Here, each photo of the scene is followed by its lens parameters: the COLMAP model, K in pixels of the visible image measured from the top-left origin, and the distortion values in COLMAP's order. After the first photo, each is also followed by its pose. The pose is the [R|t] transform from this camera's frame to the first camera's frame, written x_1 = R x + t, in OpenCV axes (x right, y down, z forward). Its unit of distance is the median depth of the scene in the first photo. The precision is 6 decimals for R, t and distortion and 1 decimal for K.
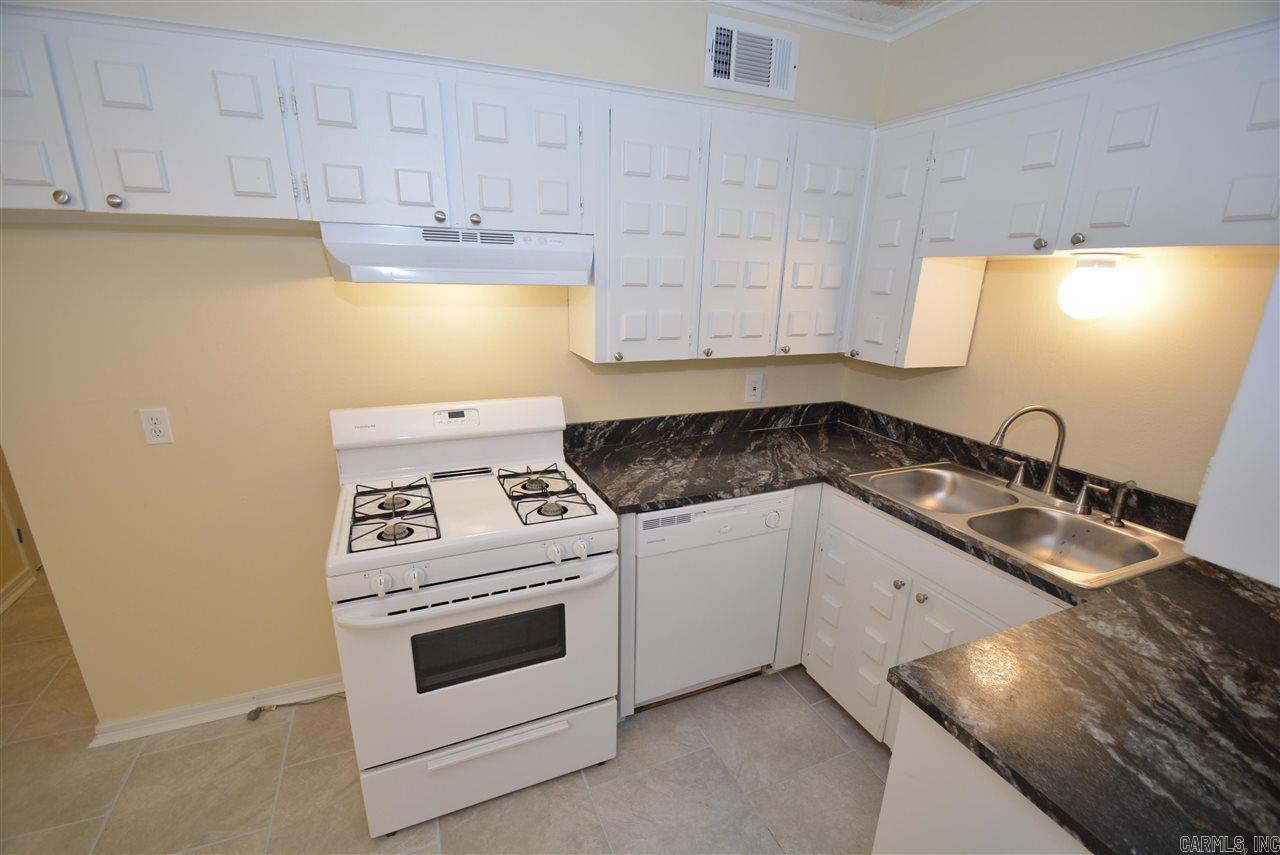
lens RADIAL K [[557.5, 0, 646.0], [0, 557.5, 448.9], [0, 0, 1]] dist [0.016547, -0.015032]
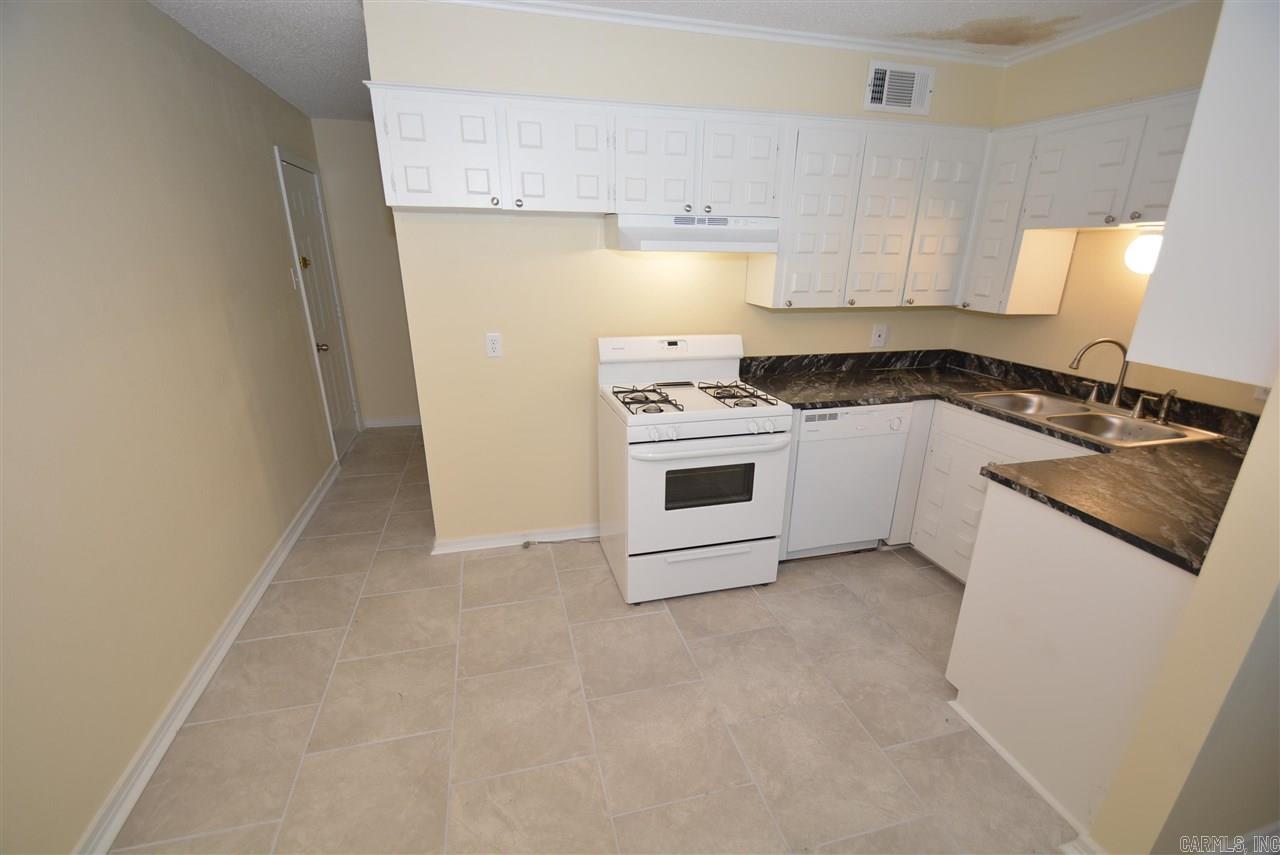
lens RADIAL K [[565.1, 0, 646.1], [0, 565.1, 449.4], [0, 0, 1]] dist [0.015087, -0.015234]
pose [[0.989675, 0.037856, -0.138243, -0.193283], [-0.033463, 0.998863, 0.033968, 0.166635], [0.139372, -0.028992, 0.989816, -0.482920]]
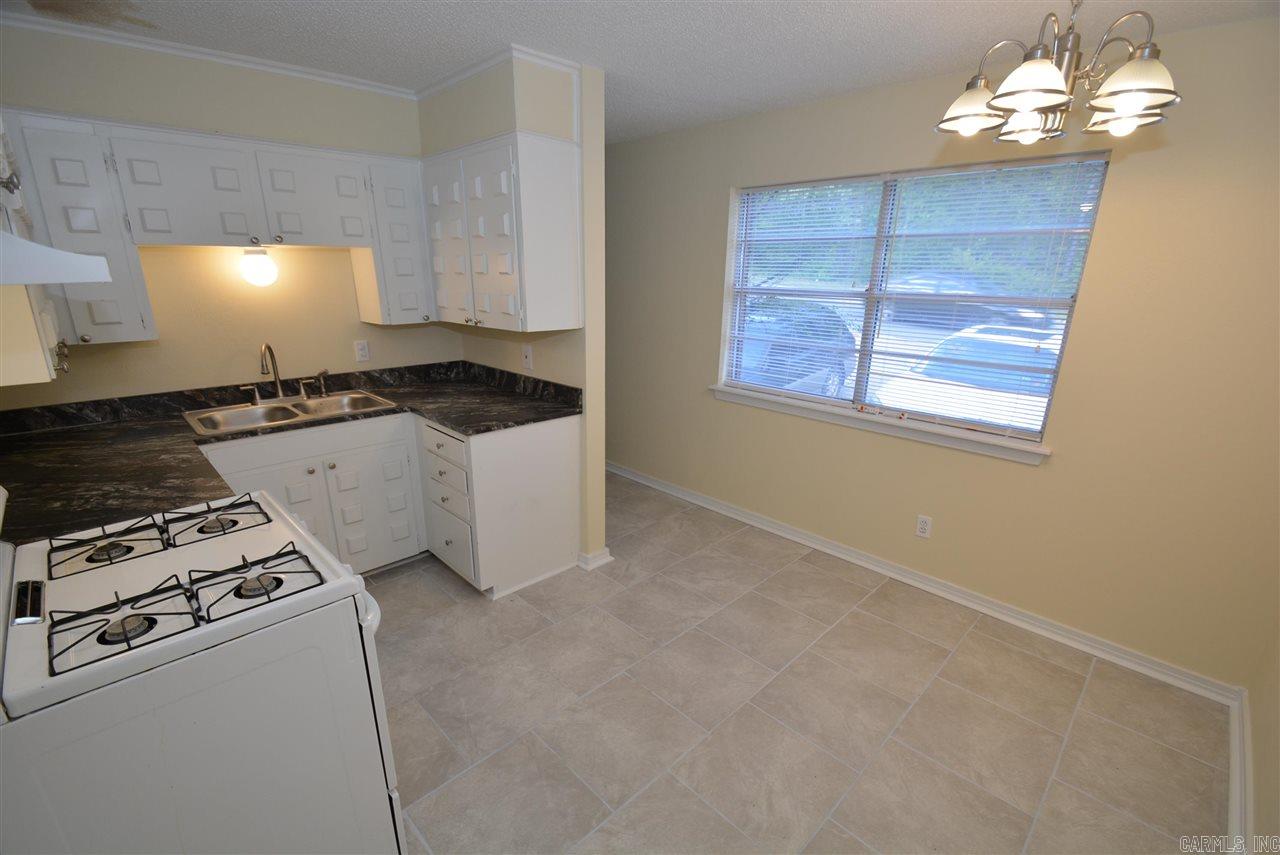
lens RADIAL K [[557.5, 0, 646.0], [0, 557.5, 448.9], [0, 0, 1]] dist [0.016547, -0.015032]
pose [[-0.365384, -0.305888, 0.879163, -1.052993], [0.258780, 0.873856, 0.411592, -0.172744], [-0.894163, 0.377899, -0.240135, 0.491853]]
